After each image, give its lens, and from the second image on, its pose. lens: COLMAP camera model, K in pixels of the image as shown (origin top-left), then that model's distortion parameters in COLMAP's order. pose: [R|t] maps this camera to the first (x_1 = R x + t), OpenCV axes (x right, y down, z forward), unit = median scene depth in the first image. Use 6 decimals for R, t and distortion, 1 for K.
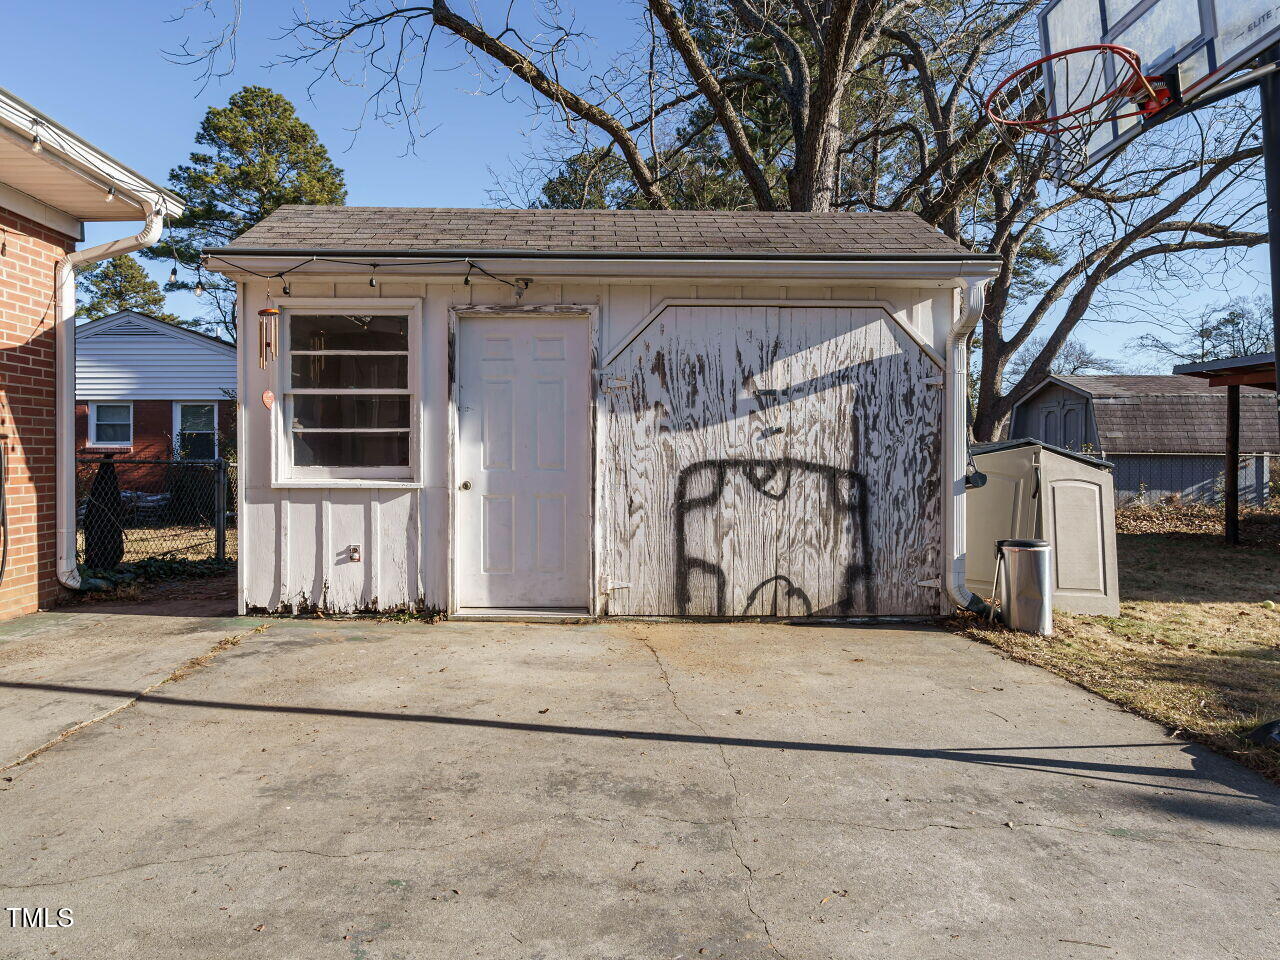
lens RADIAL K [[685.5, 0, 639.5], [0, 685.5, 474.6], [0, 0, 1]] dist [-0.002113, -0.001732]
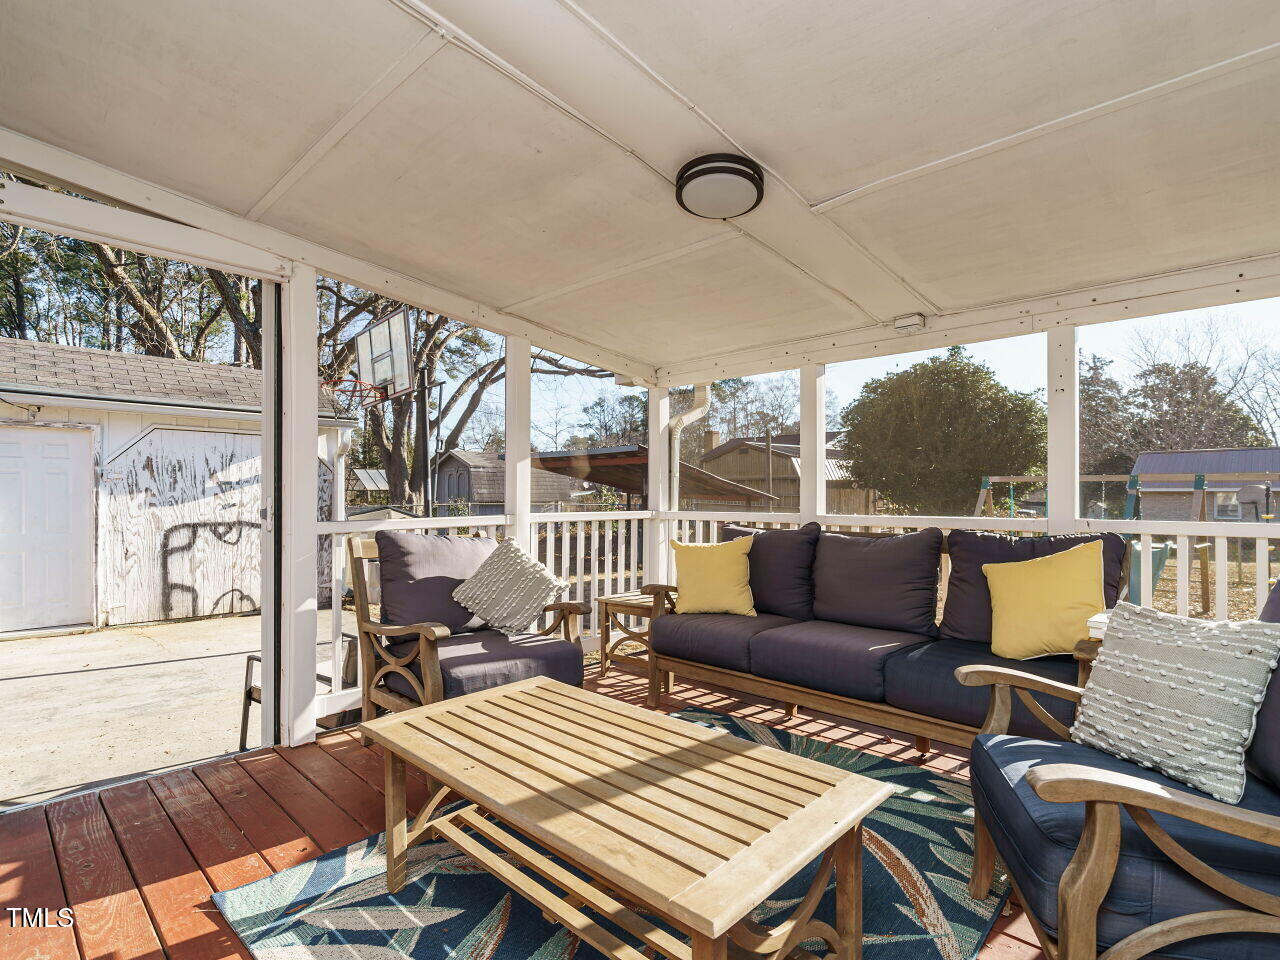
lens RADIAL K [[685.5, 0, 644.6], [0, 685.5, 487.3], [0, 0, 1]] dist [-0.002113, -0.001732]
pose [[0.757395, 0.000417, 0.652957, -0.138596], [0.019197, 0.999553, -0.022906, -0.048489], [-0.652675, 0.029883, 0.757048, -0.974767]]
